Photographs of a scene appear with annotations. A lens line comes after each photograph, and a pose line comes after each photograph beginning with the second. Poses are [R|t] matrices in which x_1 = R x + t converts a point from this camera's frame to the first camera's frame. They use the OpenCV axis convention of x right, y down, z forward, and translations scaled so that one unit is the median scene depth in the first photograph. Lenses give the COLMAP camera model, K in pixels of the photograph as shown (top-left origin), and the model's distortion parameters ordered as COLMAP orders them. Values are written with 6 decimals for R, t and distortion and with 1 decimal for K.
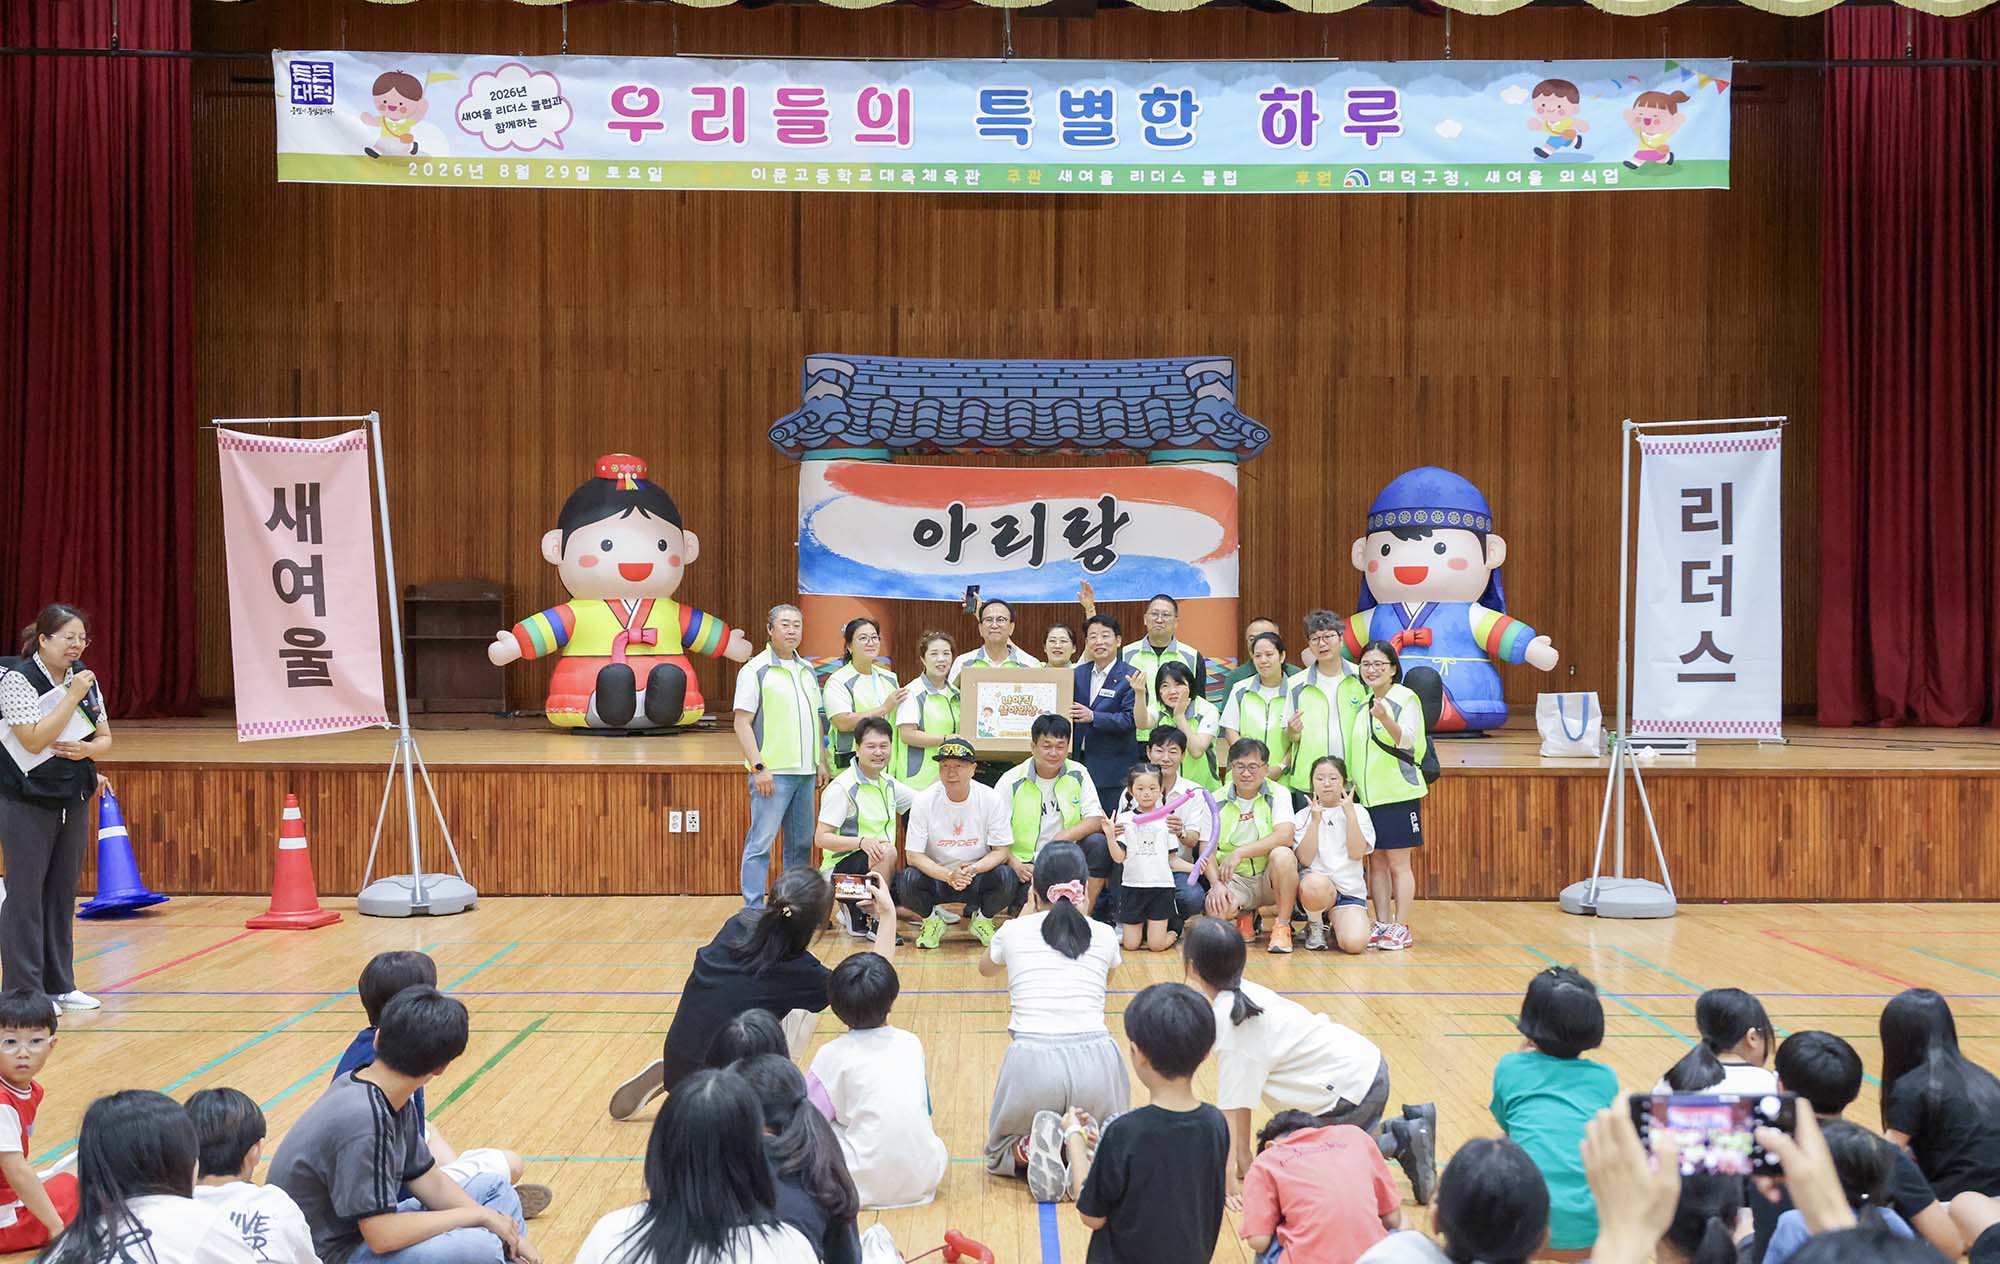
lens RADIAL K [[1921.4, 0, 1029.1], [0, 1921.4, 666.1], [0, 0, 1]] dist [0.023351, -0.009172]
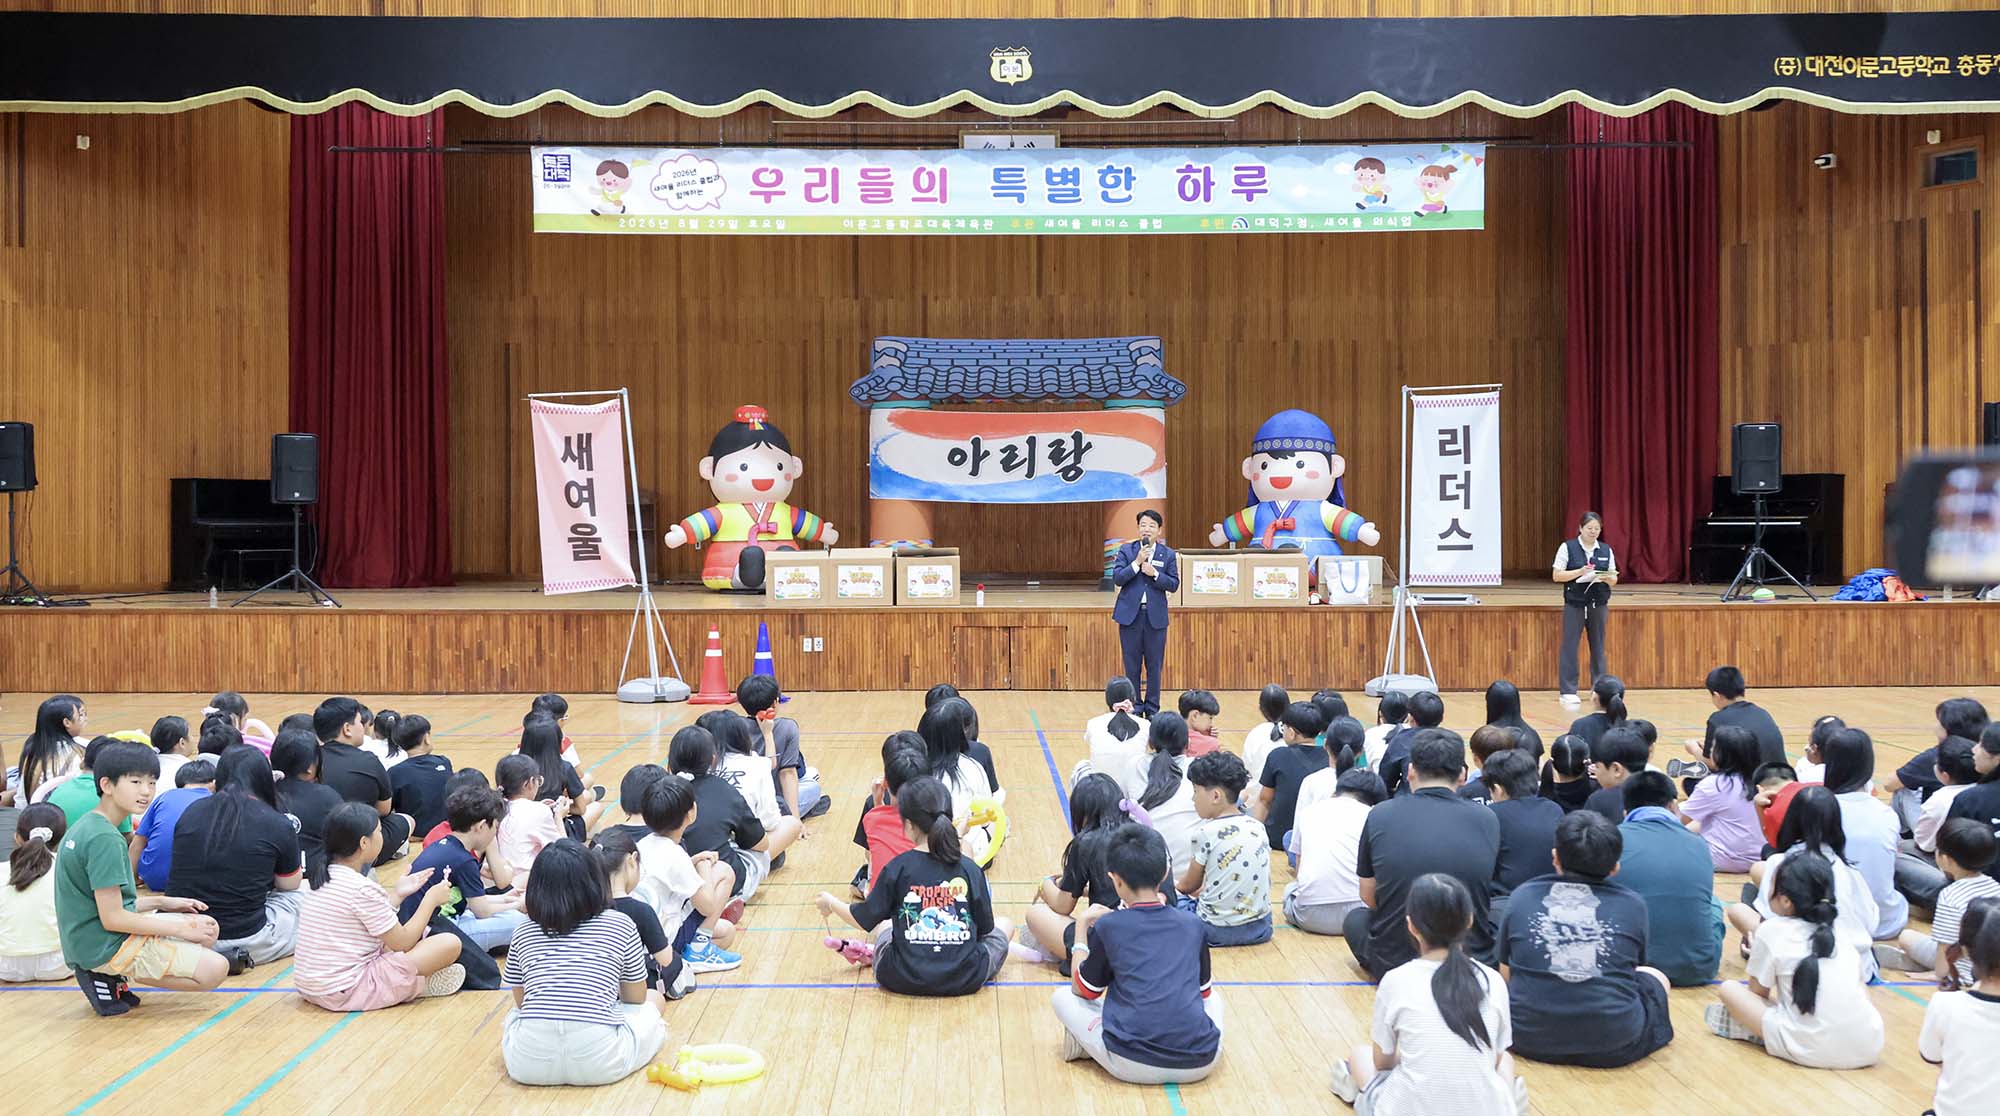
lens RADIAL K [[1645.4, 0, 1000.0], [0, 1645.4, 558.0], [0, 0, 1]] dist [0.008279, -0.005254]
pose [[0.999964, -0.008335, 0.001509, -0.022232], [0.008331, 0.999962, 0.002536, 0.006226], [-0.001530, -0.002524, 0.999996, -0.278365]]
